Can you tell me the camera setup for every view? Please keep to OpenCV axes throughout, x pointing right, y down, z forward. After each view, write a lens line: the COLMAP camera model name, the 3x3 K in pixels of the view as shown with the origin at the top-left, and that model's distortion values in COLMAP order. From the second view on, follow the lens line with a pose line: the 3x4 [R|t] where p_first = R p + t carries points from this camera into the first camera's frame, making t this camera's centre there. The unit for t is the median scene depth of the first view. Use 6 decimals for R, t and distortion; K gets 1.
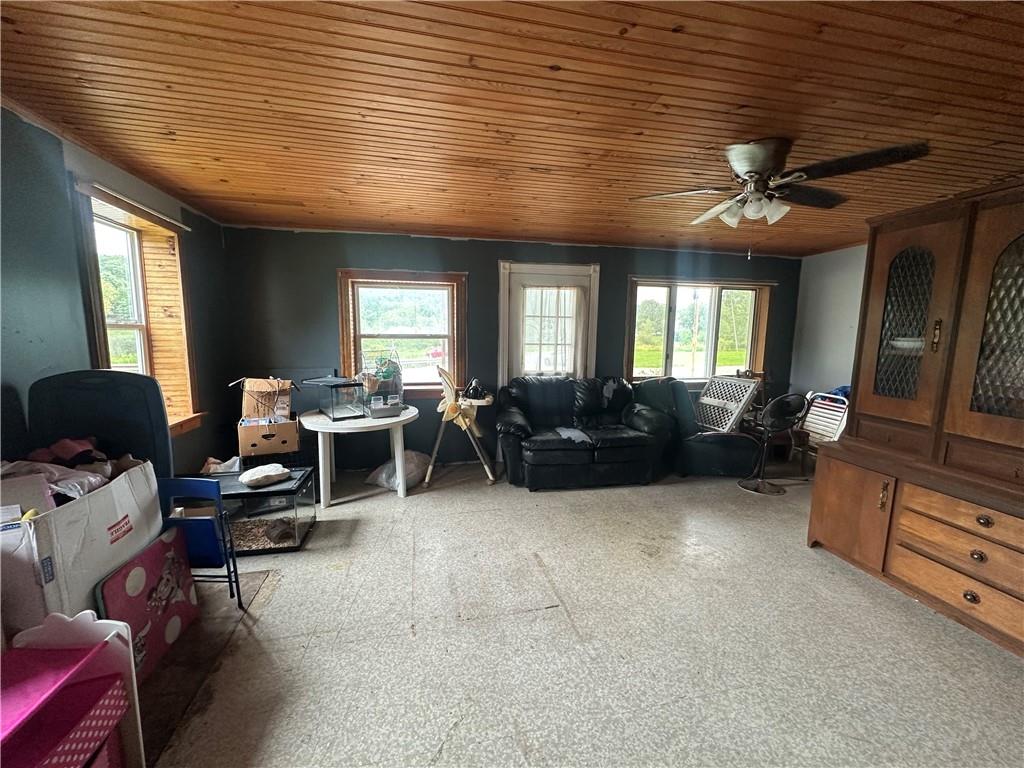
lens RADIAL K [[409.3, 0, 507.2], [0, 409.3, 381.3], [0, 0, 1]] dist [-0.003827, -0.000003]
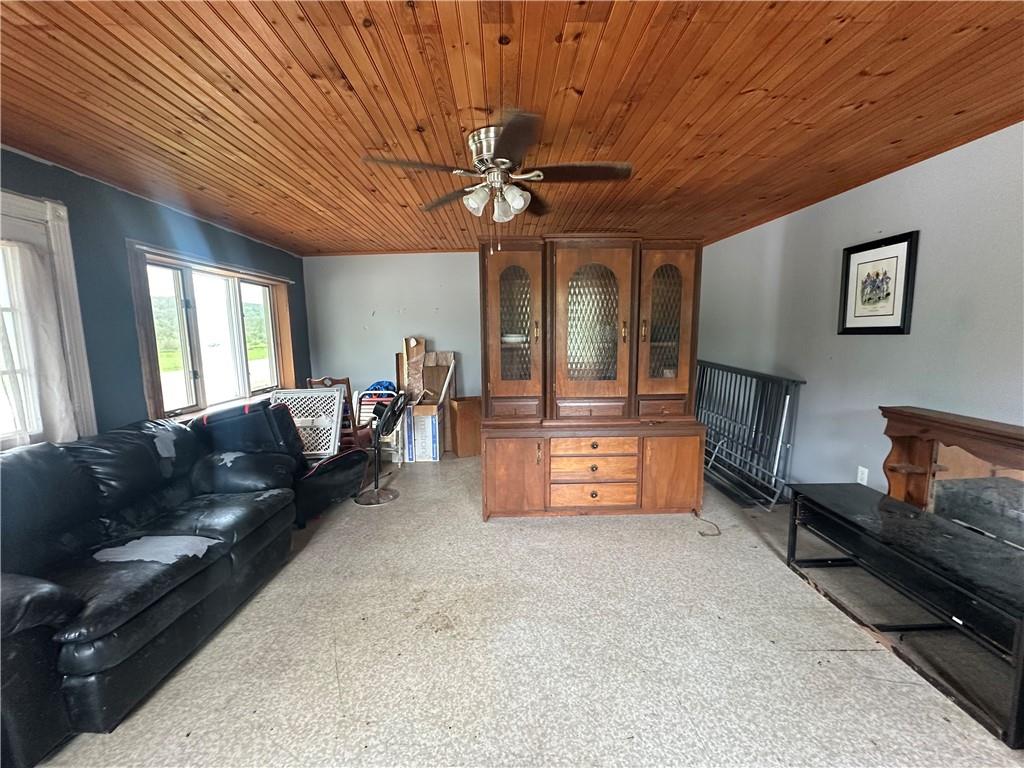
lens RADIAL K [[409.3, 0, 509.9], [0, 409.3, 386.5], [0, 0, 1]] dist [-0.003827, -0.000003]
pose [[0.188776, -0.143184, 0.971526, -0.229147], [0.142214, 0.982870, 0.117222, -0.066515], [-0.971668, 0.116036, 0.205905, 0.514088]]
